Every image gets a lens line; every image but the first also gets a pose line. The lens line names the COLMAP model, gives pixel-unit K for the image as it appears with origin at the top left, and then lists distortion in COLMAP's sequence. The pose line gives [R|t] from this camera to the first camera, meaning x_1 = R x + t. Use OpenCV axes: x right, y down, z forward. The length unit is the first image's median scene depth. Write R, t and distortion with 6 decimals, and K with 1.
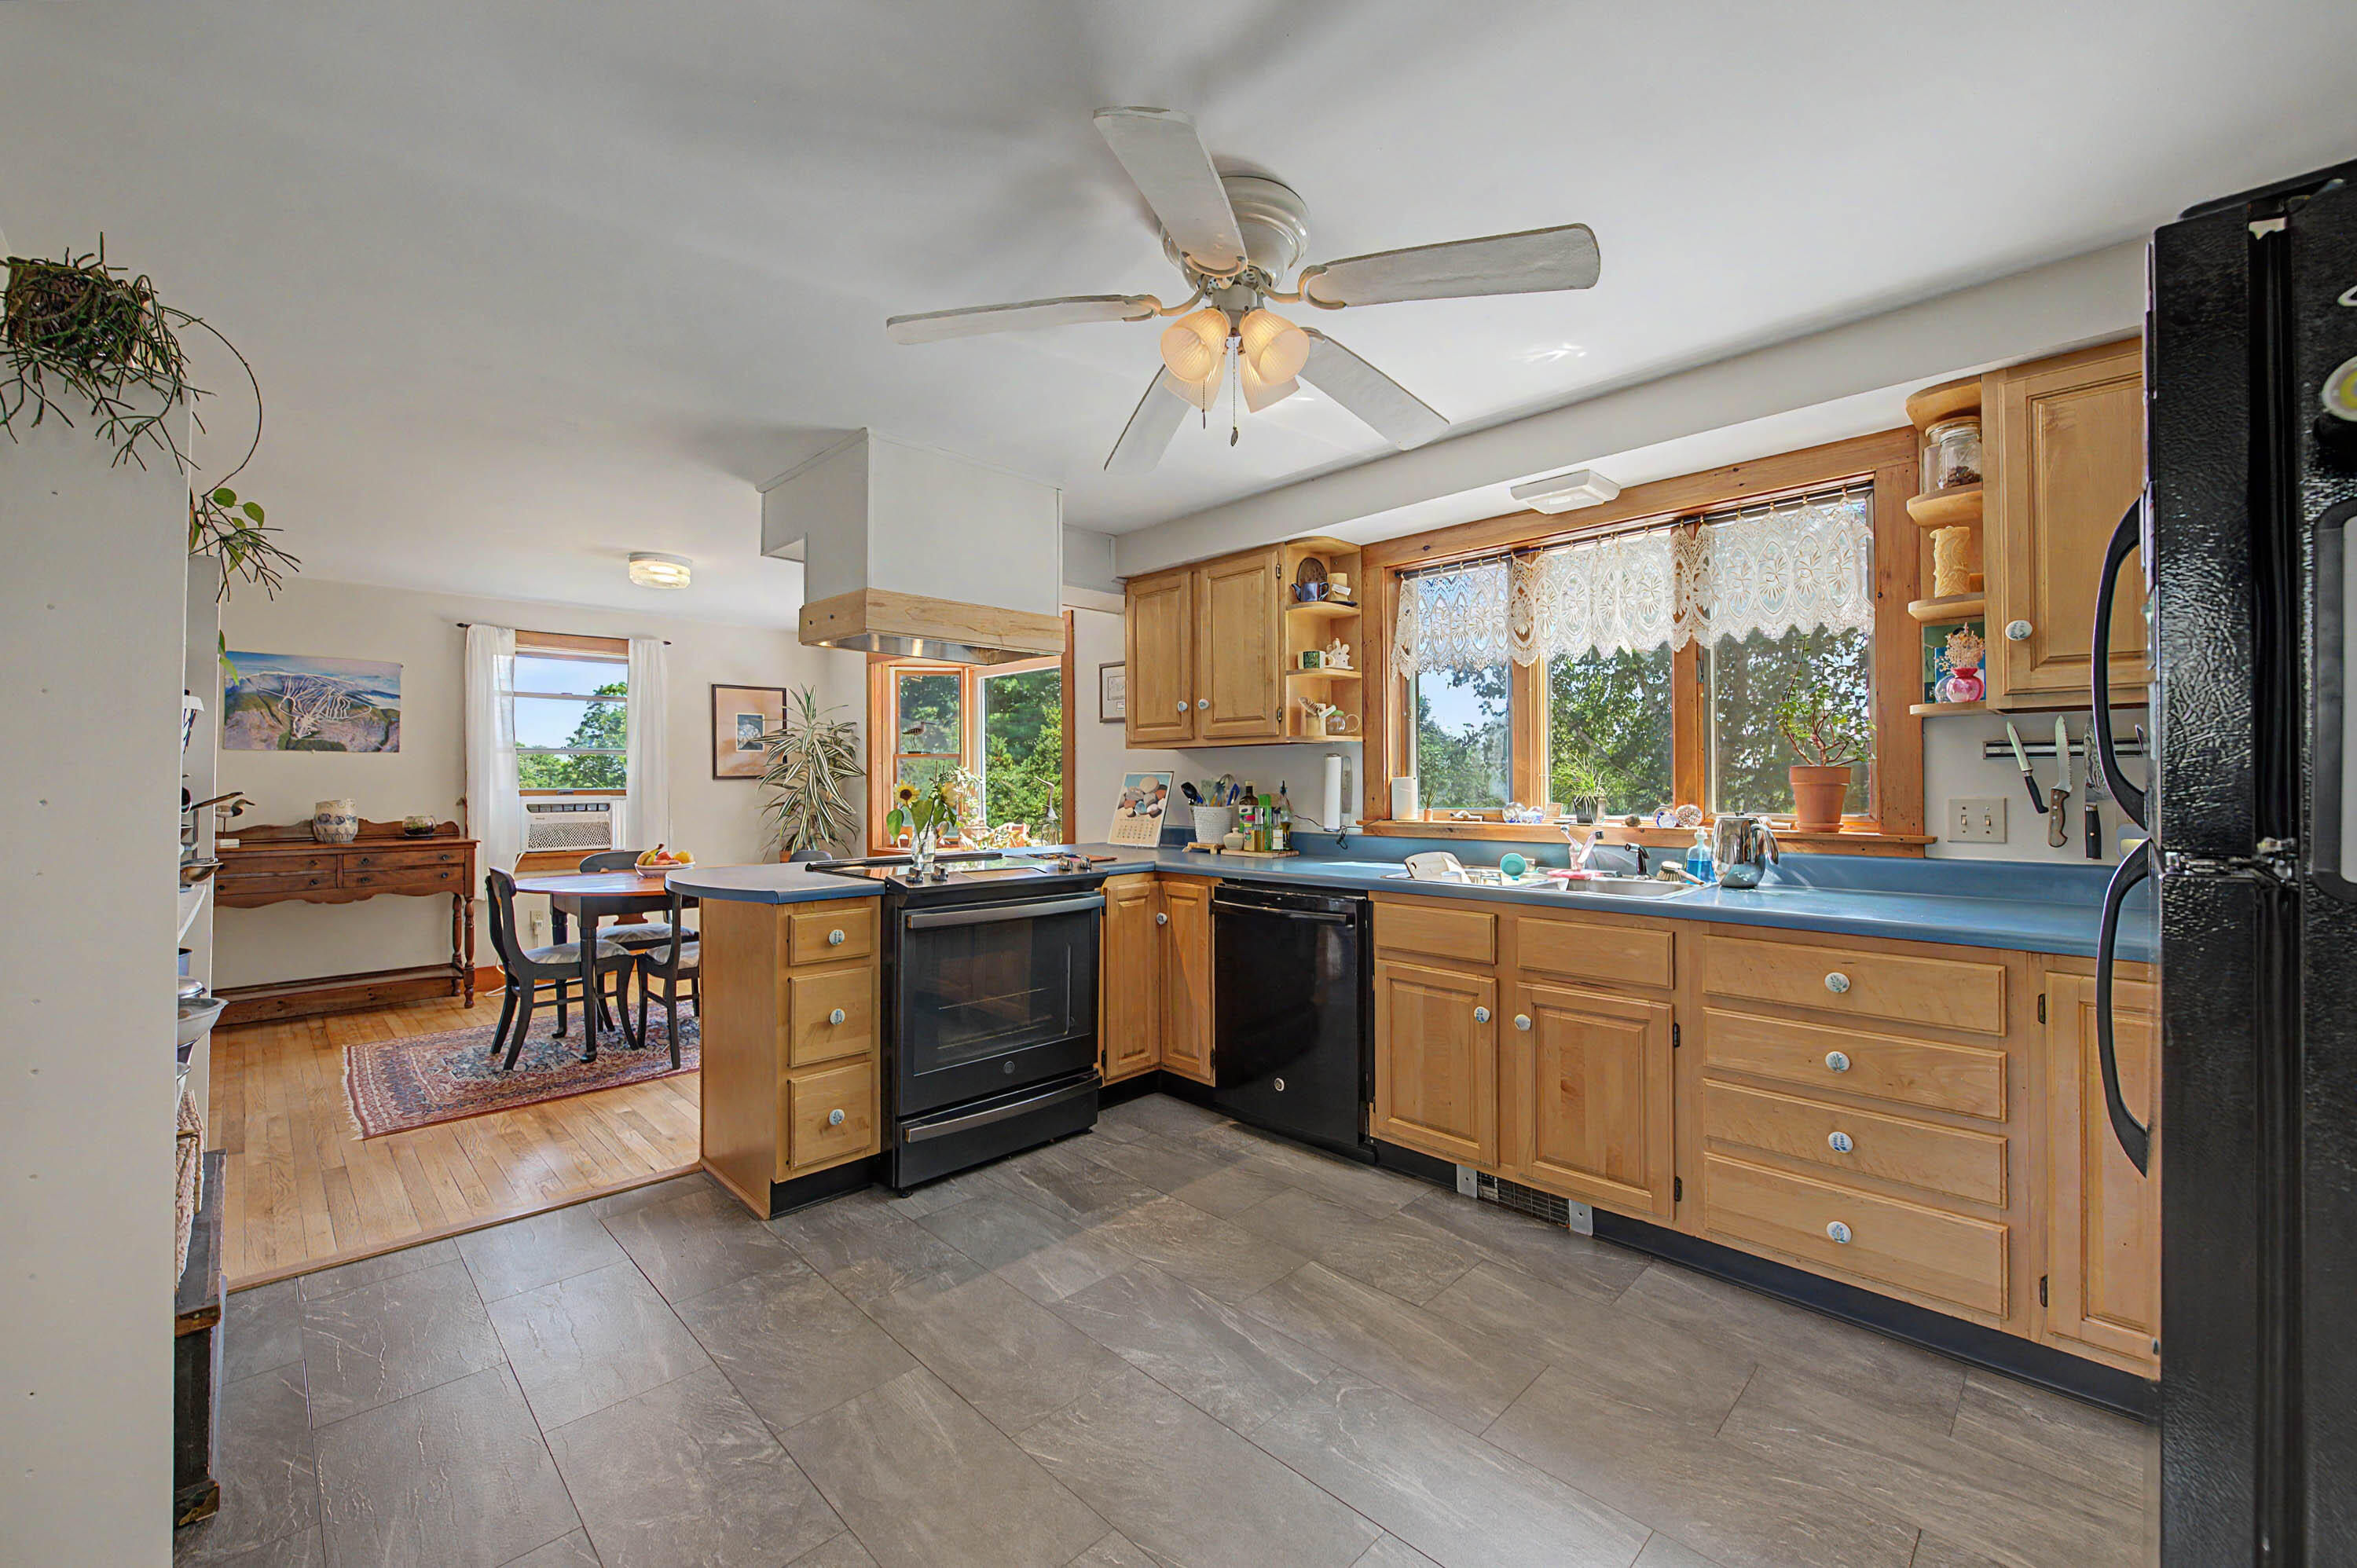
lens RADIAL K [[940.7, 0, 1191.7], [0, 940.7, 779.3], [0, 0, 1]] dist [0.000548, -0.001686]
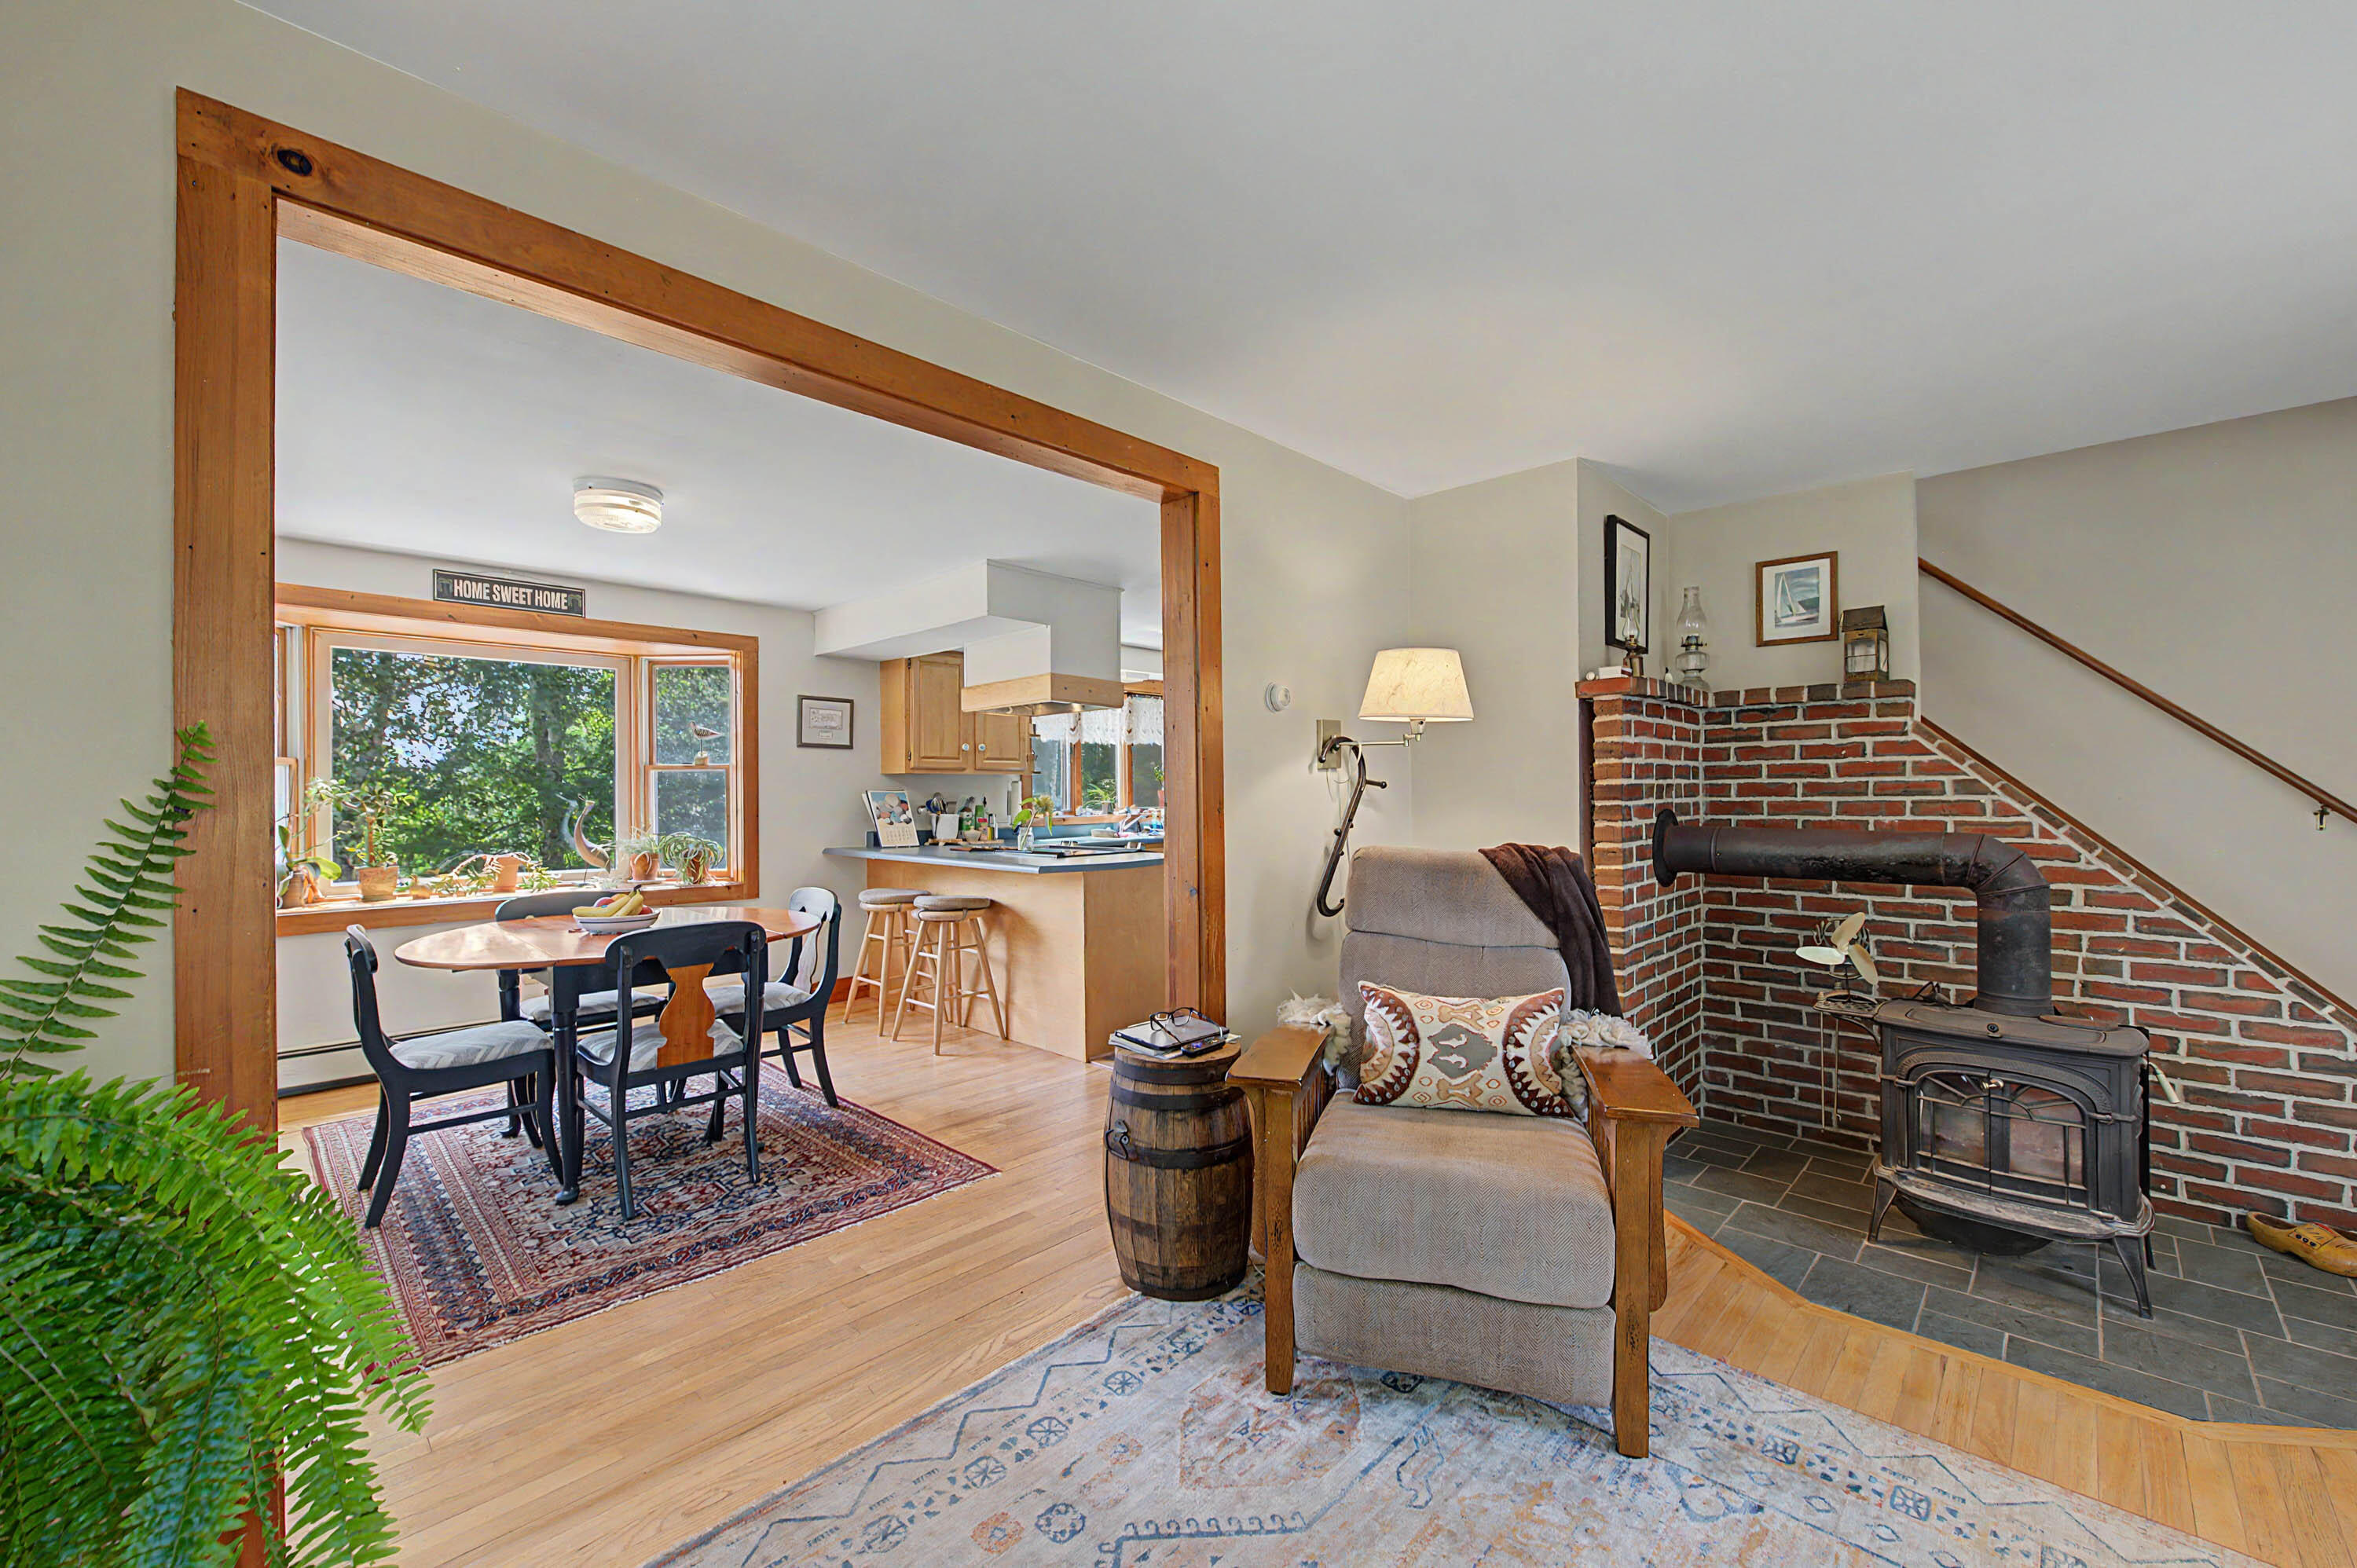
lens RADIAL K [[940.7, 0, 1181.2], [0, 940.7, 782.9], [0, 0, 1]] dist [0.000548, -0.001686]
pose [[-0.014446, 0.012100, 0.999822, -4.724799], [0.001982, 0.999925, -0.012073, -0.006055], [-0.999894, 0.001807, -0.014469, 2.116323]]
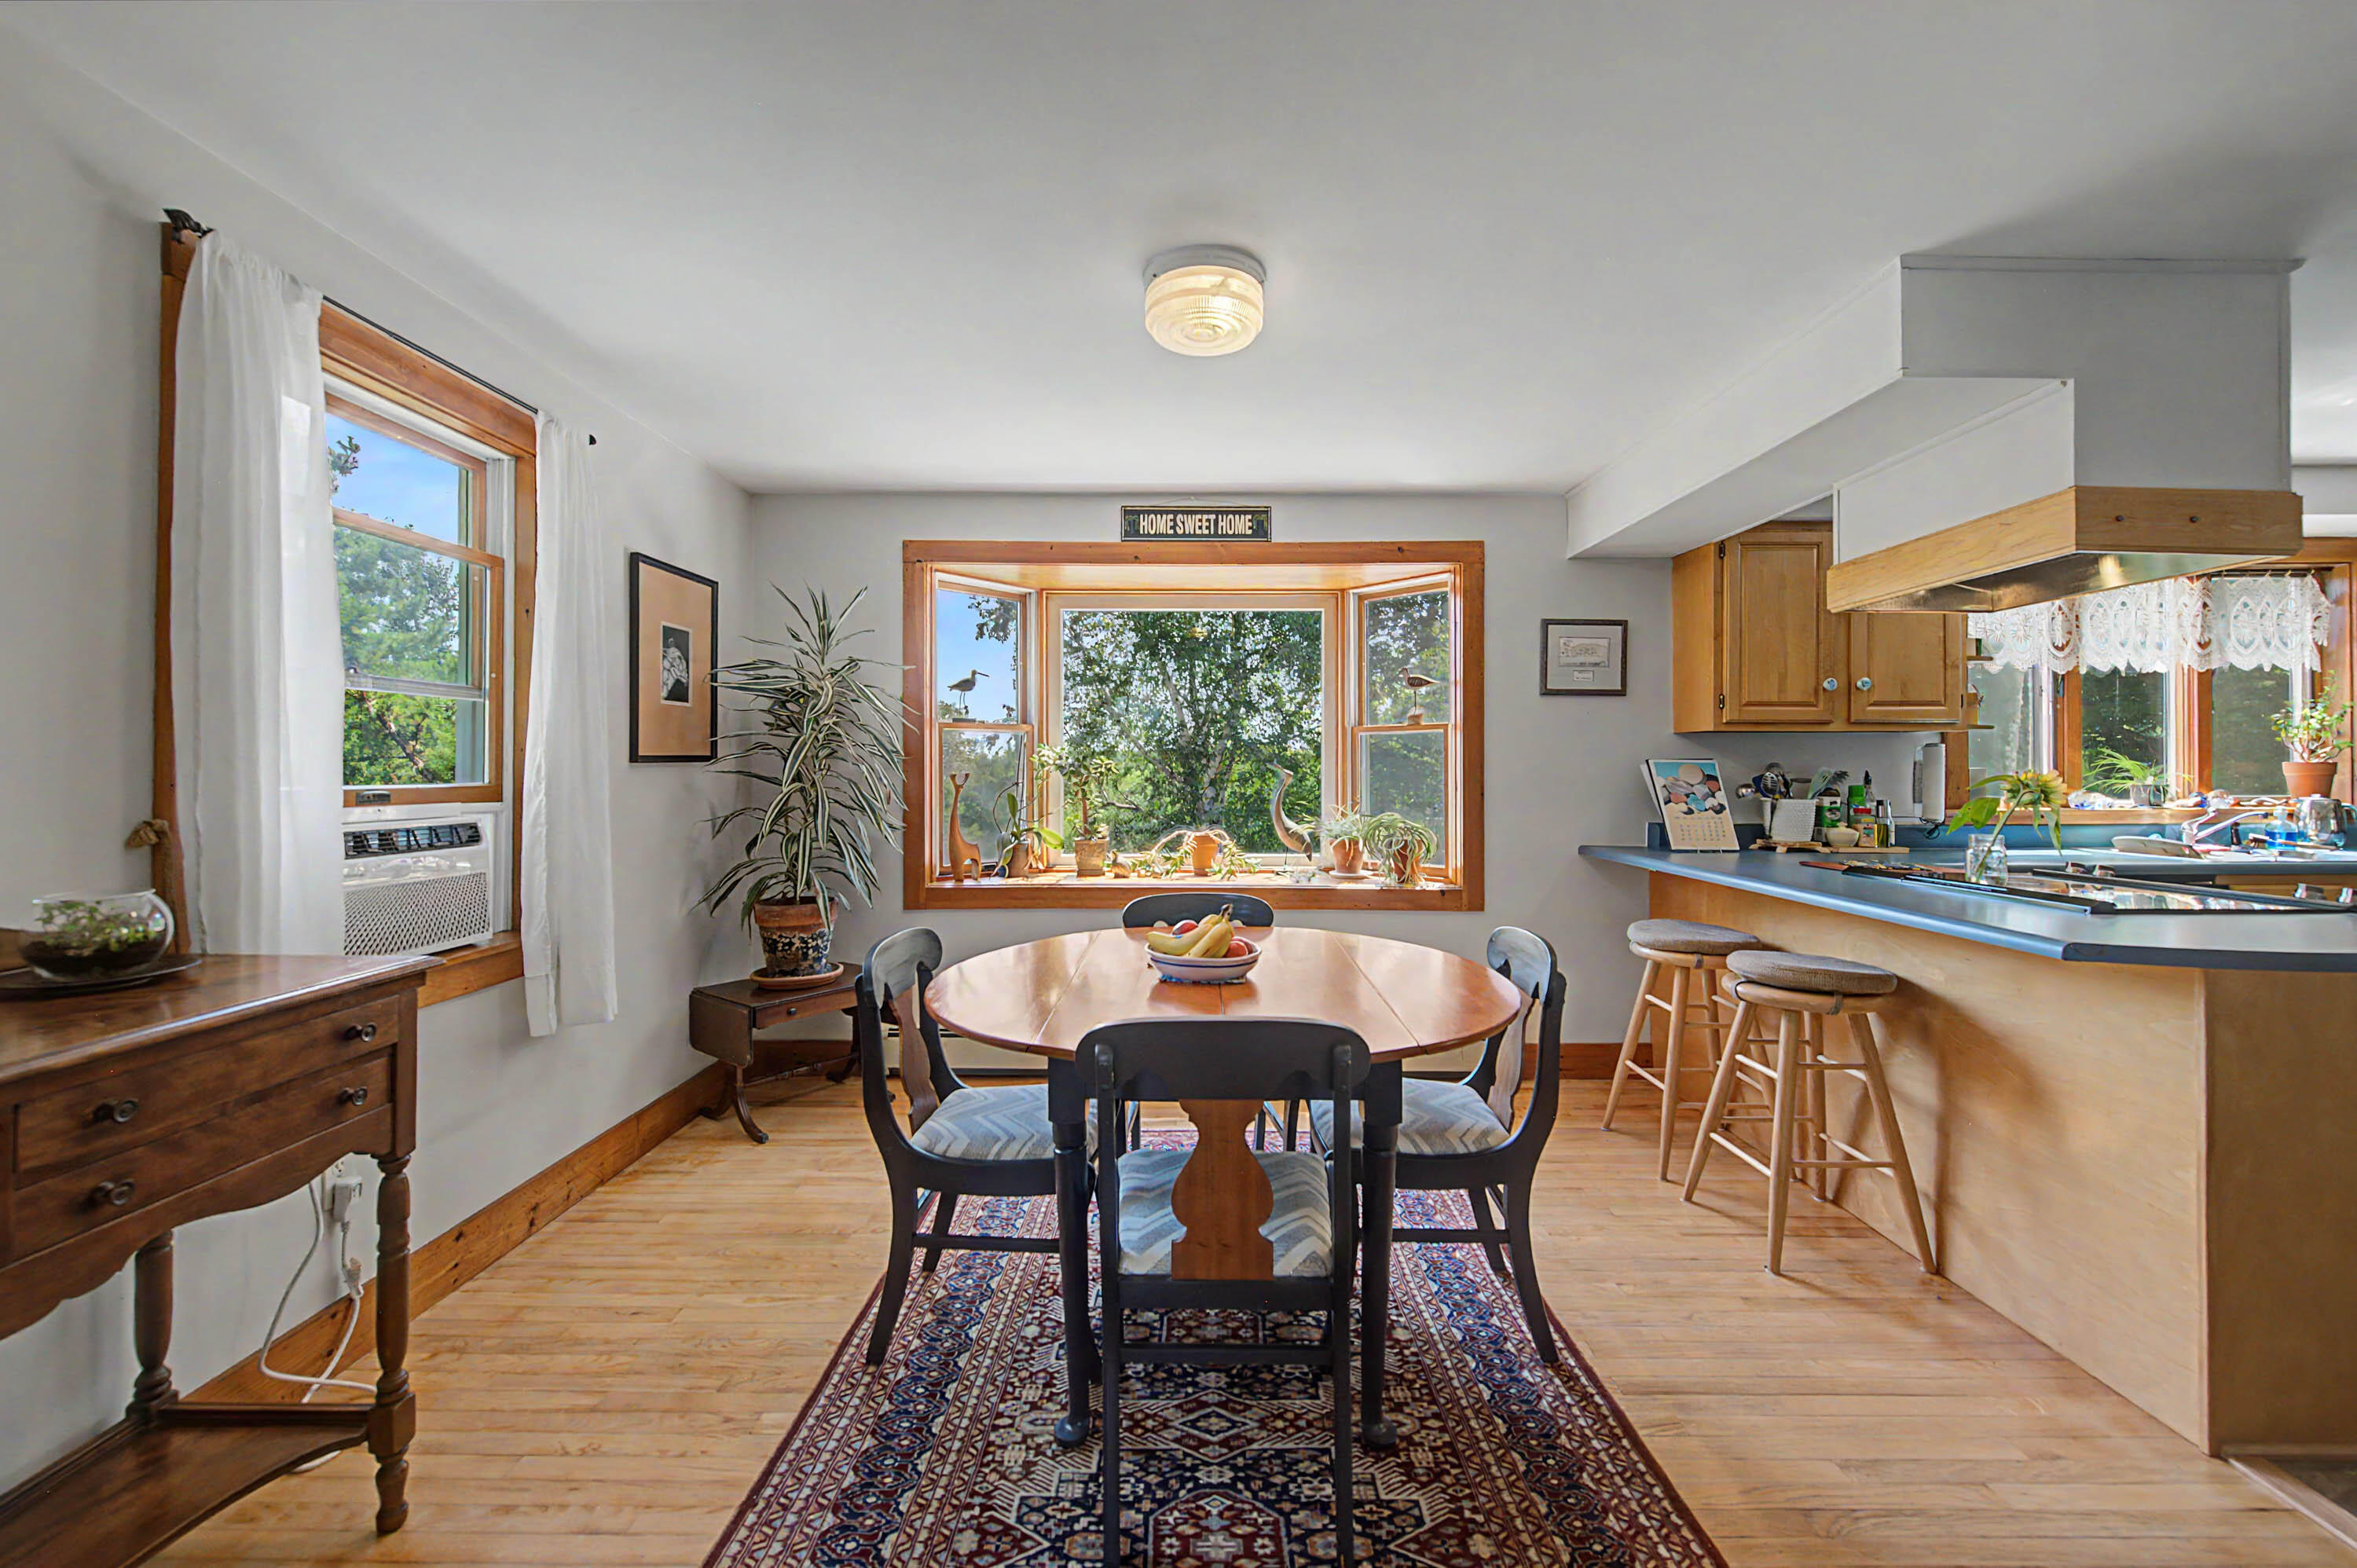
lens RADIAL K [[940.7, 0, 1180.8], [0, 940.7, 762.8], [0, 0, 1]] dist [0.000548, -0.001686]
pose [[0.715984, 0.006121, 0.698090, -3.250458], [-0.005439, 0.999980, -0.003189, 0.000860], [-0.698096, -0.001513, 0.716003, 2.488192]]
